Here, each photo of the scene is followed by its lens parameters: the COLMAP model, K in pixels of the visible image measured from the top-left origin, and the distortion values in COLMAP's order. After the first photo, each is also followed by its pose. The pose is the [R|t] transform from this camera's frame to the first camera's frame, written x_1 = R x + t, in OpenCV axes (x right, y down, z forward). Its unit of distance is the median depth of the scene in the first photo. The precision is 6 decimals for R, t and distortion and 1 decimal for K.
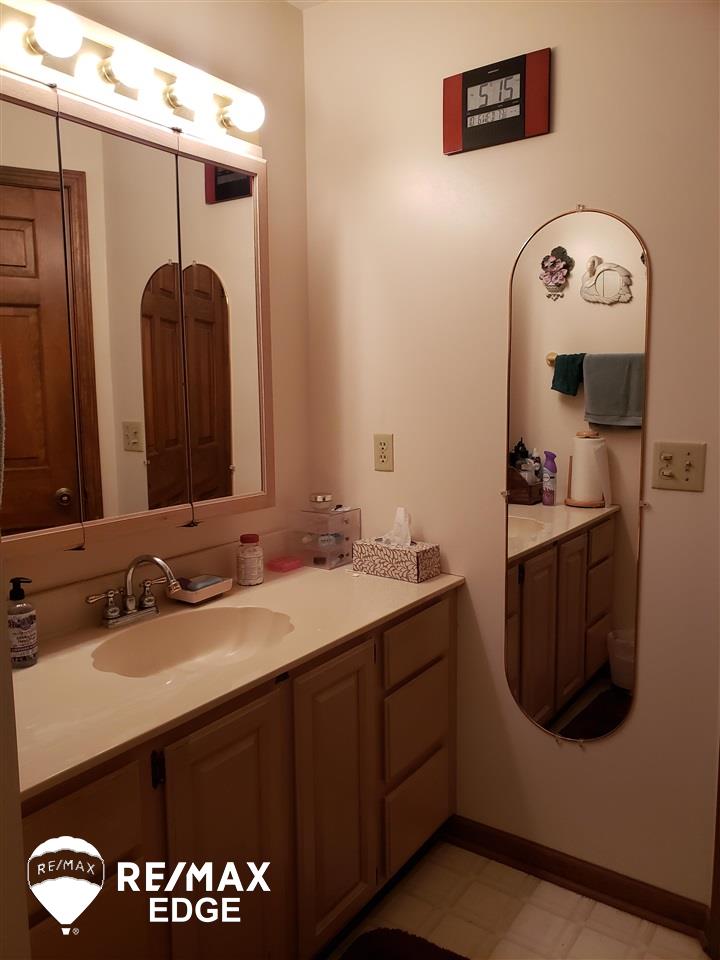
lens RADIAL K [[728.5, 0, 360.0], [0, 728.5, 480.0], [0, 0, 1]] dist [0.002207, -0.001591]
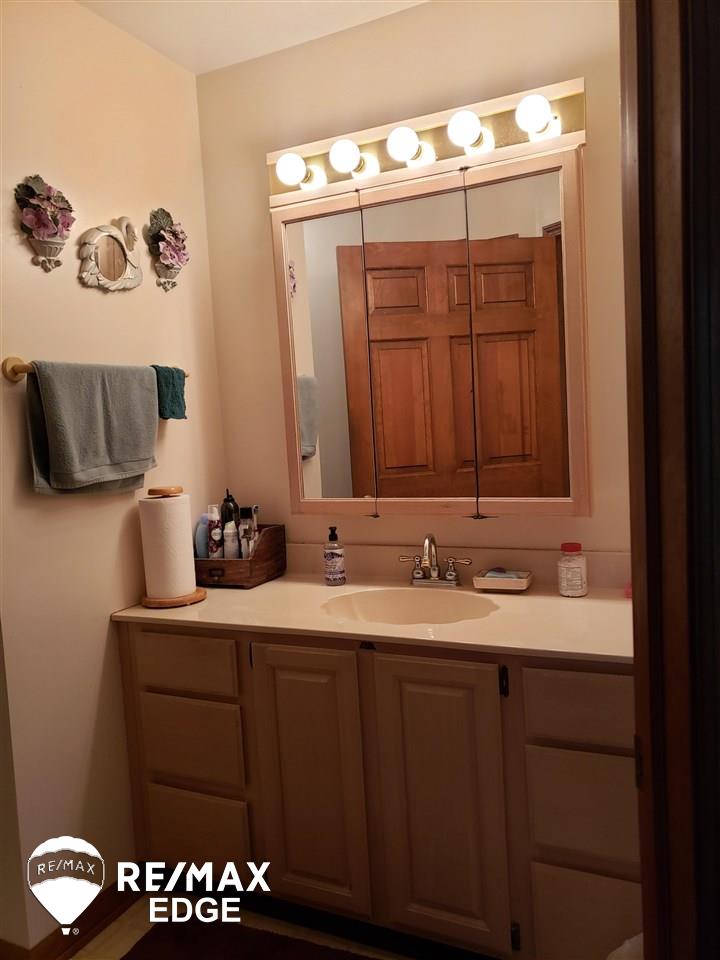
lens RADIAL K [[716.3, 0, 360.0], [0, 716.3, 480.0], [0, 0, 1]] dist [-0.004955, -0.000930]
pose [[0.173184, 0.085248, -0.981193, 0.836218], [-0.075765, 0.994448, 0.073027, -0.063433], [0.981971, 0.061693, 0.178682, 0.653117]]
